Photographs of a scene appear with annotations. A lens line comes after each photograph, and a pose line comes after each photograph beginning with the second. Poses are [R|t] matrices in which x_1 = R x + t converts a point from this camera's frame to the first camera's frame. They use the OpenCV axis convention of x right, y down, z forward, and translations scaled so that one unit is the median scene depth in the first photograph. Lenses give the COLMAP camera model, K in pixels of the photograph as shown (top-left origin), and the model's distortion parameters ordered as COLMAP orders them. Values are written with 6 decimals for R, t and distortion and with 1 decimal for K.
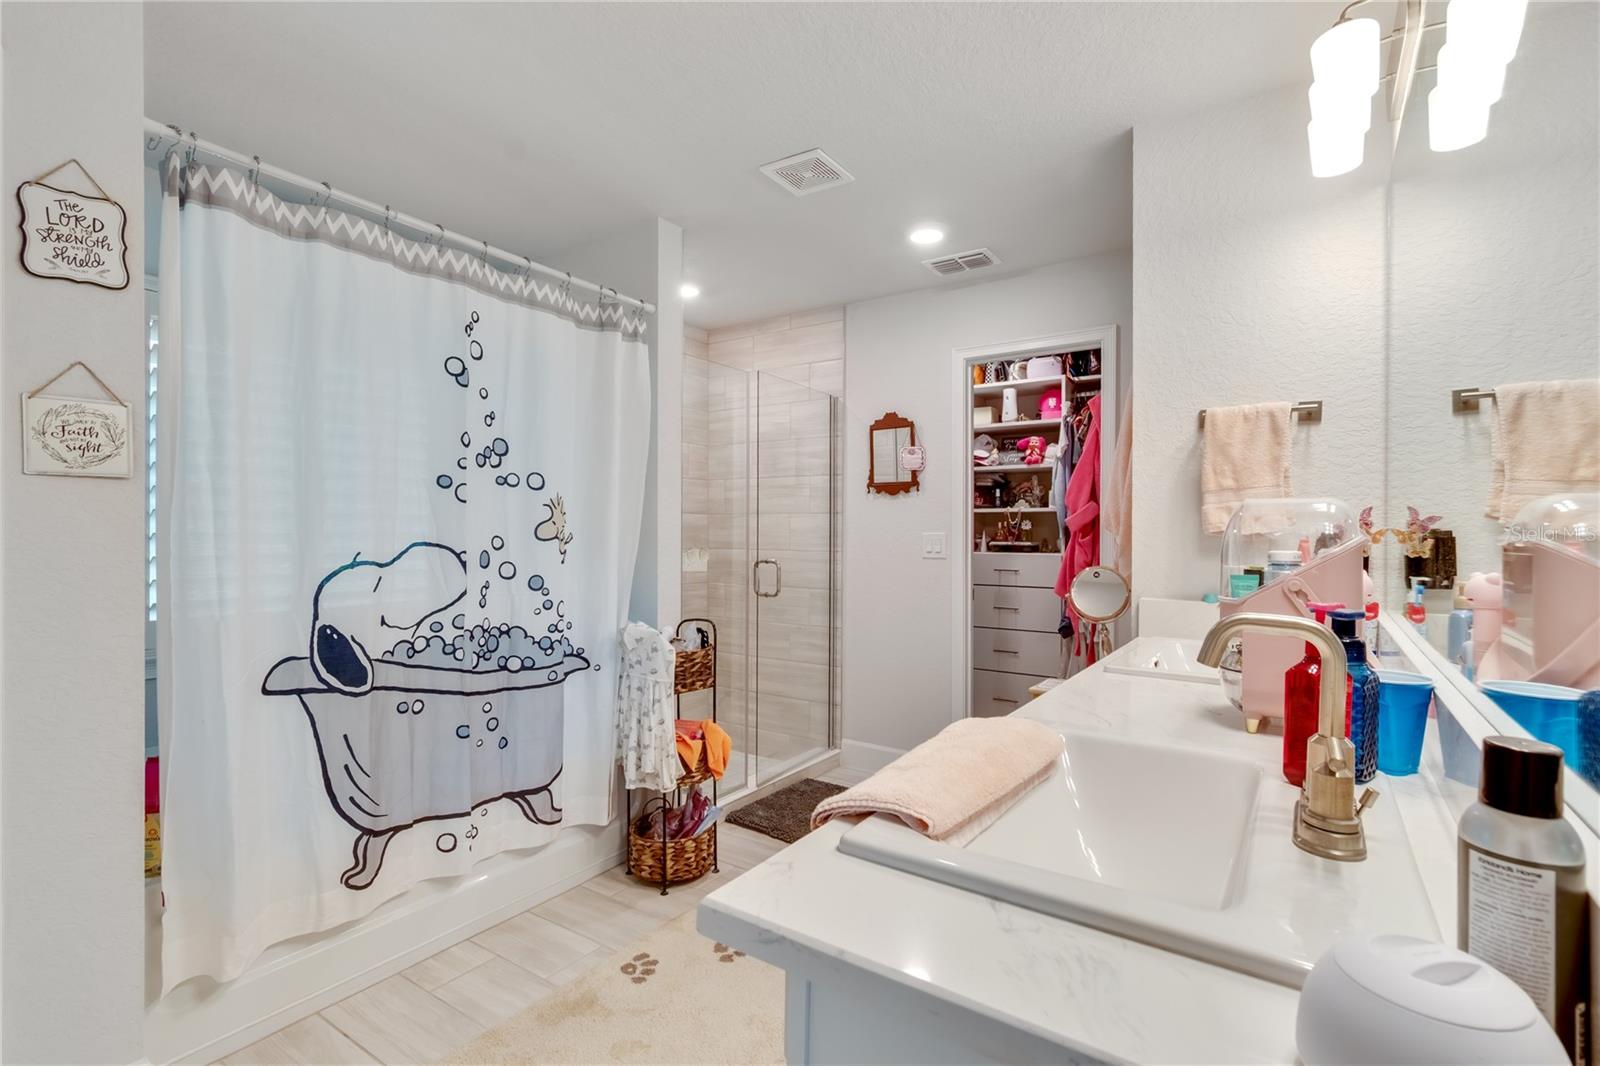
lens RADIAL K [[726.5, 0, 804.1], [0, 726.5, 537.2], [0, 0, 1]] dist [0.002547, 0.000517]
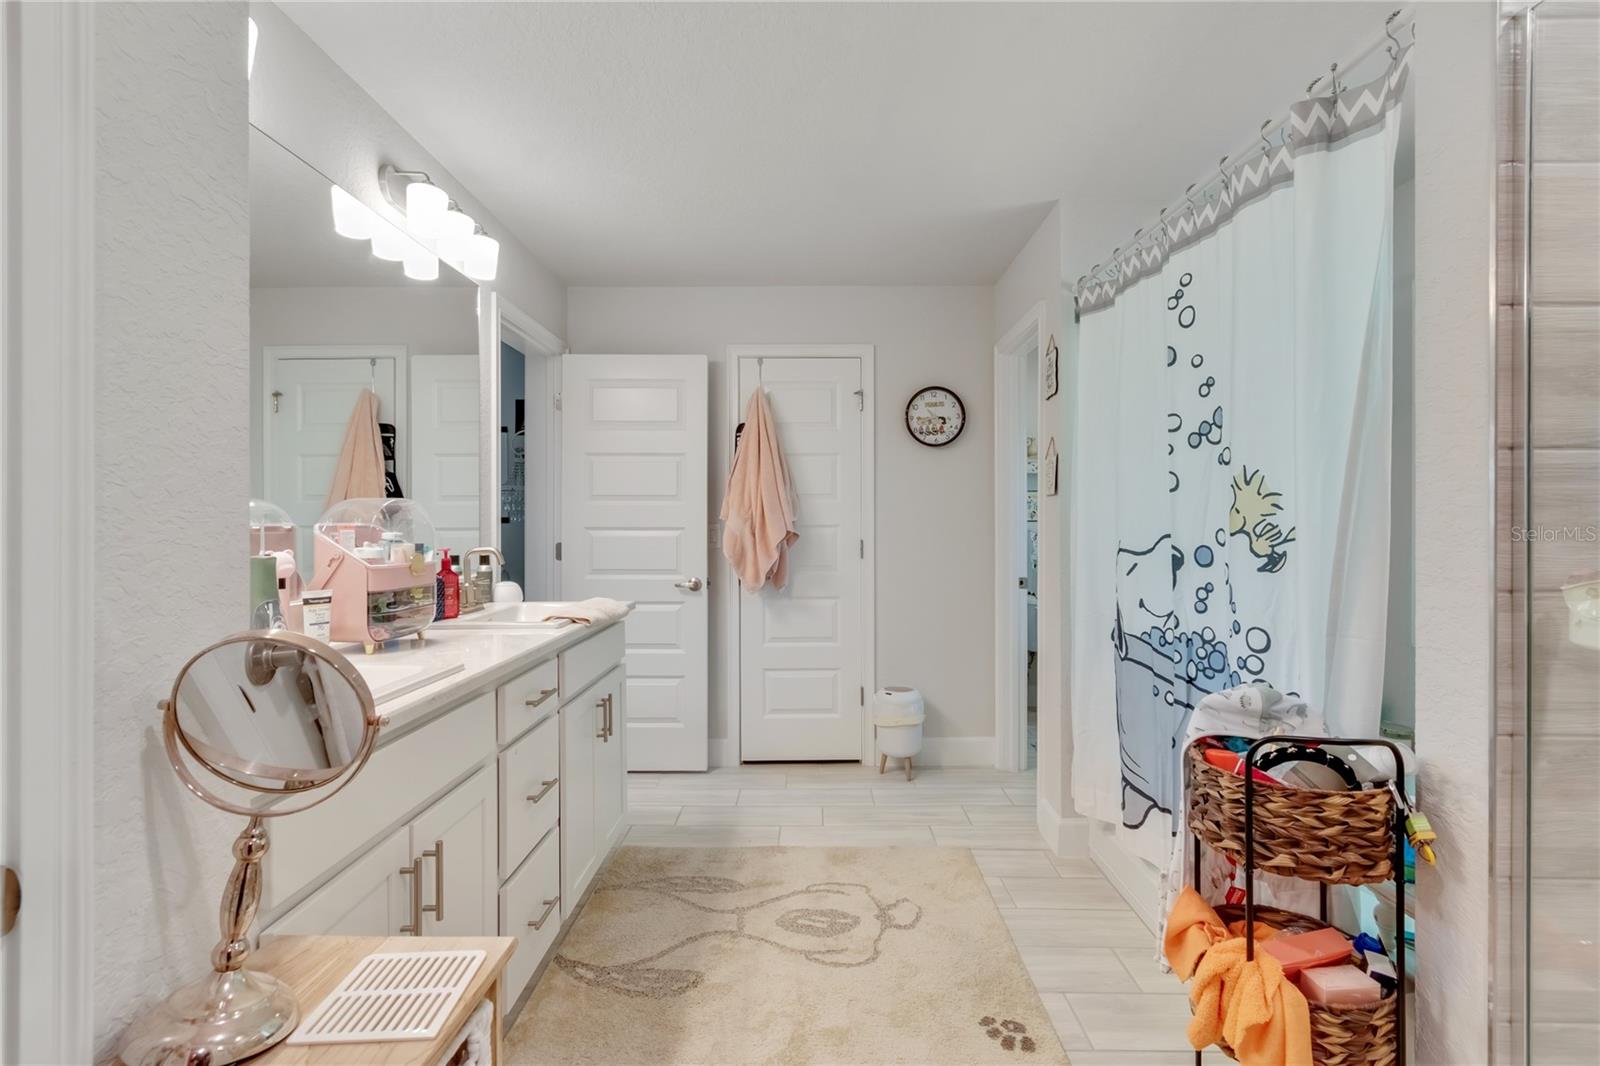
lens RADIAL K [[726.5, 0, 807.6], [0, 726.5, 526.1], [0, 0, 1]] dist [0.002547, 0.000517]
pose [[-0.836015, -0.001257, -0.548705, 0.408128], [-0.006626, 0.999948, 0.007805, -0.008099], [0.548667, 0.010161, -0.835979, 1.463055]]
